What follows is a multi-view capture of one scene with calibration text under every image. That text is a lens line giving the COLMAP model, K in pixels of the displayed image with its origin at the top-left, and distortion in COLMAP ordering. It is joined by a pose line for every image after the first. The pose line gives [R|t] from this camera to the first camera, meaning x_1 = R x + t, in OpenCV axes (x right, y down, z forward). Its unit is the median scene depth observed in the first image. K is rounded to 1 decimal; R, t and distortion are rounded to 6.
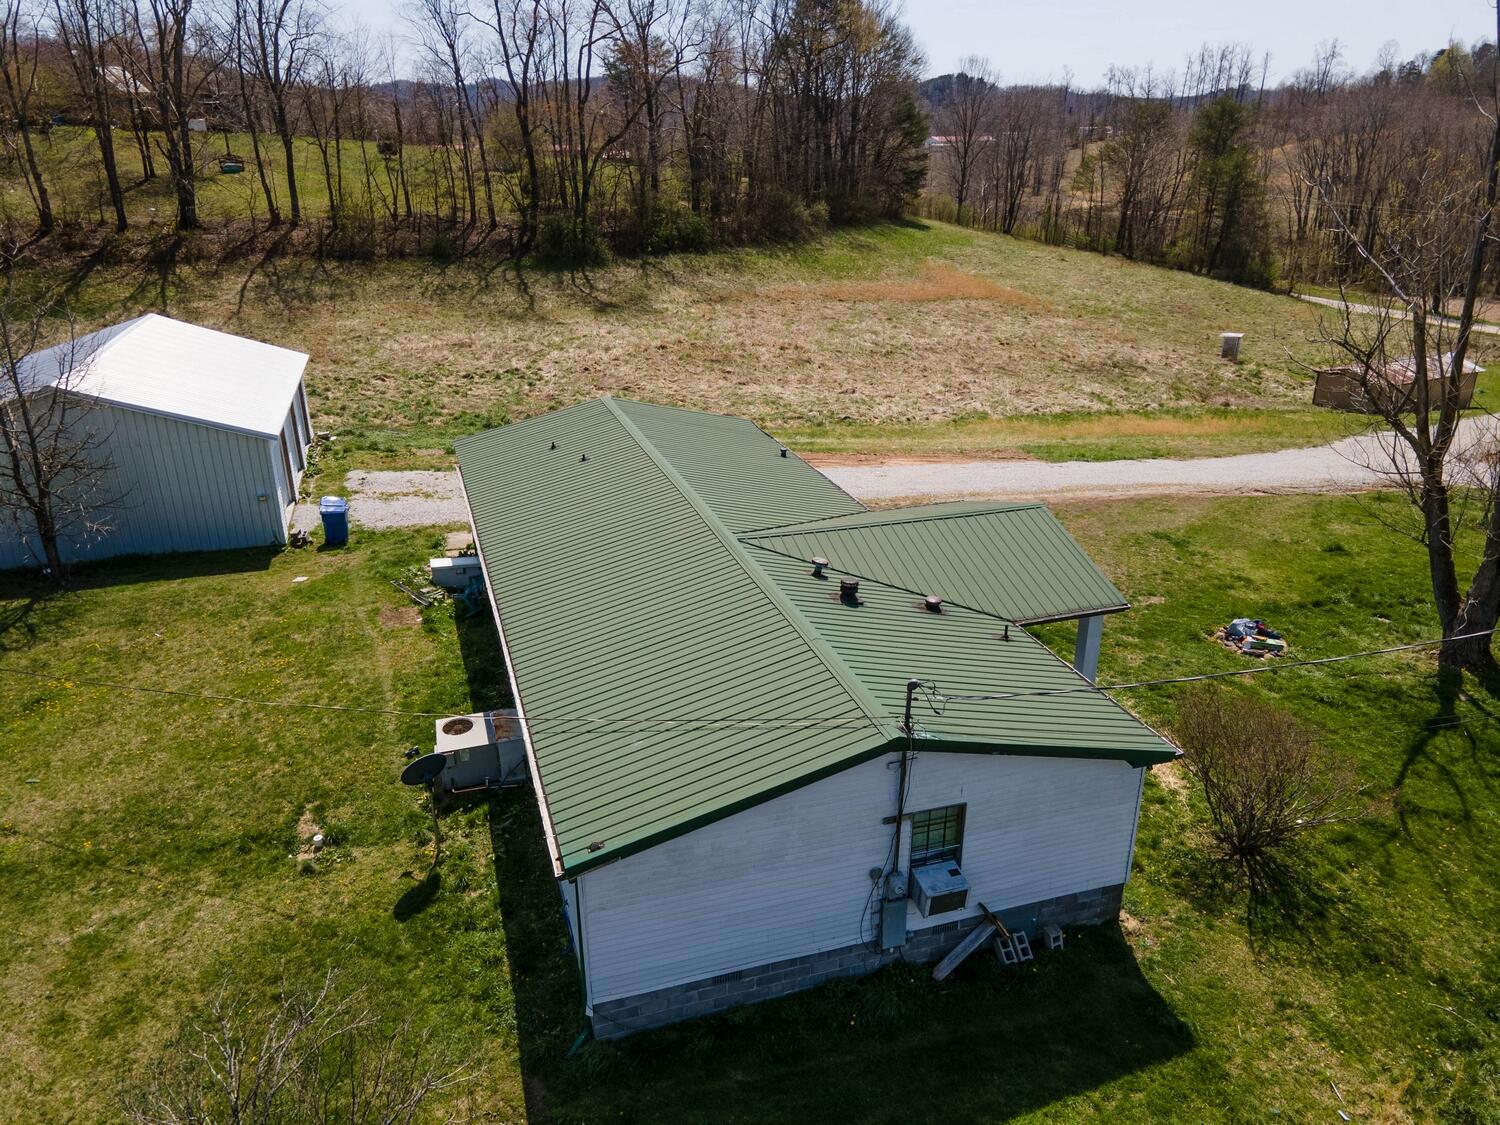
lens RADIAL K [[1093.1, 0, 748.0], [0, 1093.1, 560.2], [0, 0, 1]] dist [0.043583, -0.005846]
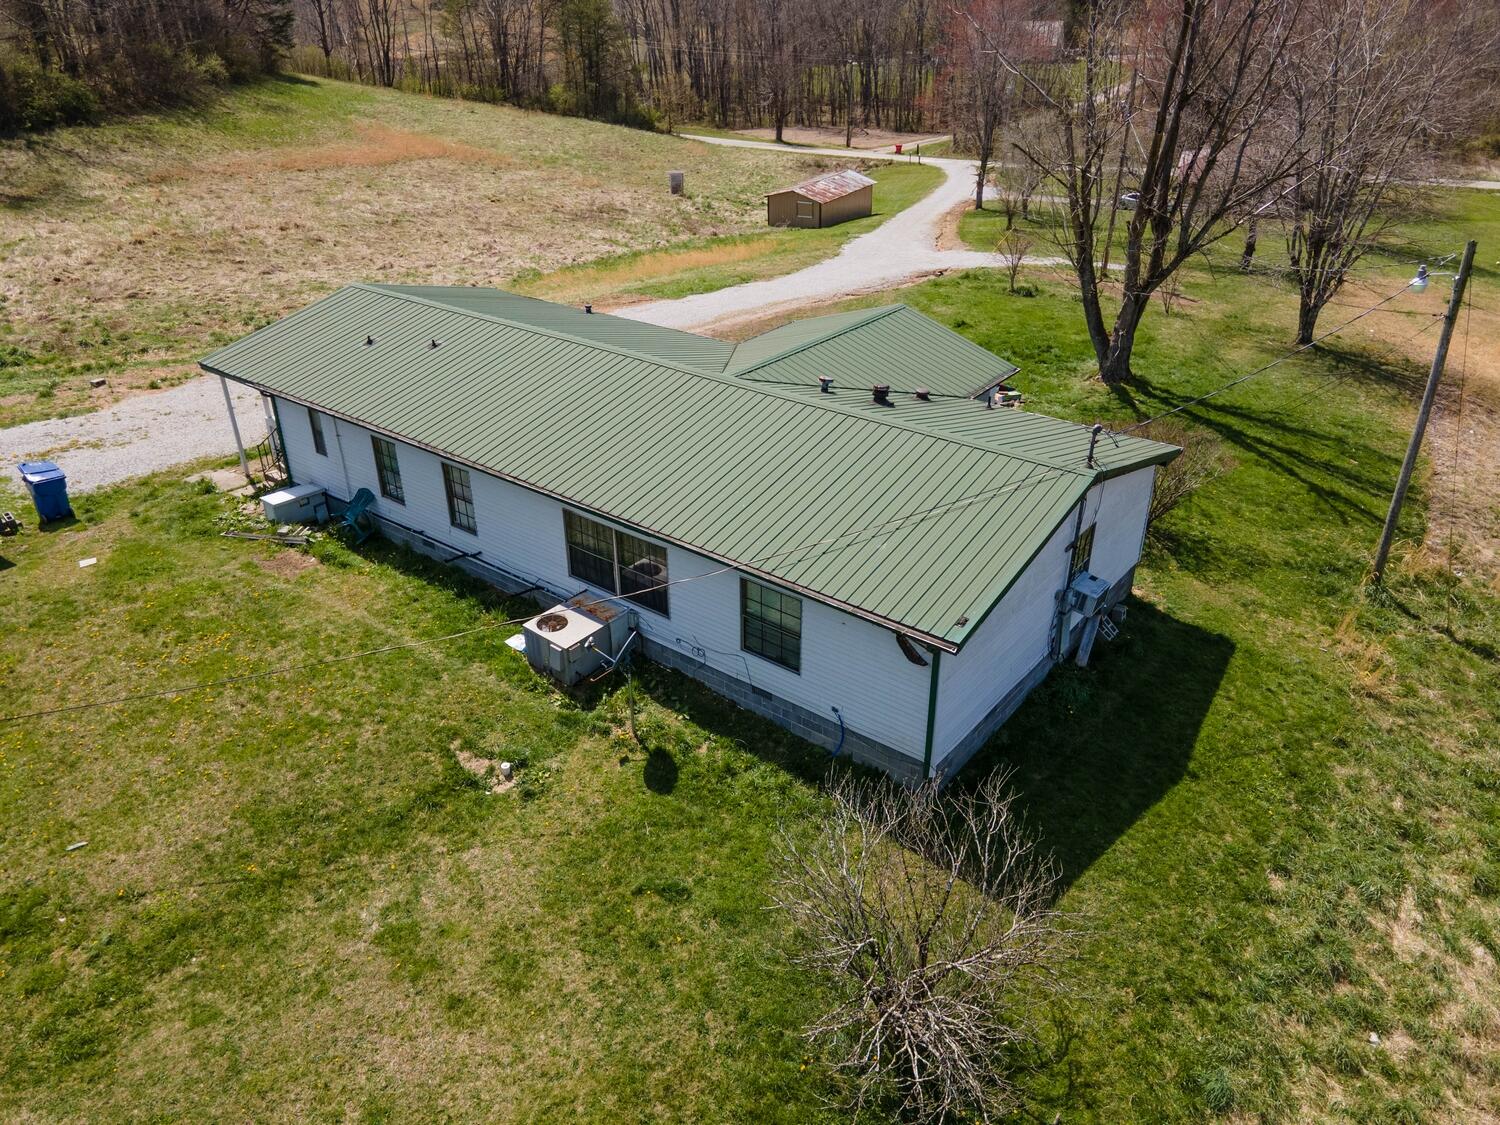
lens RADIAL K [[1093.1, 0, 748.4], [0, 1093.1, 562.7], [0, 0, 1]] dist [0.043583, -0.005846]
pose [[0.826010, -0.271649, 0.493876, -0.321588], [0.212271, 0.961614, 0.173897, -0.016040], [-0.522157, -0.038805, 0.851966, 0.054200]]
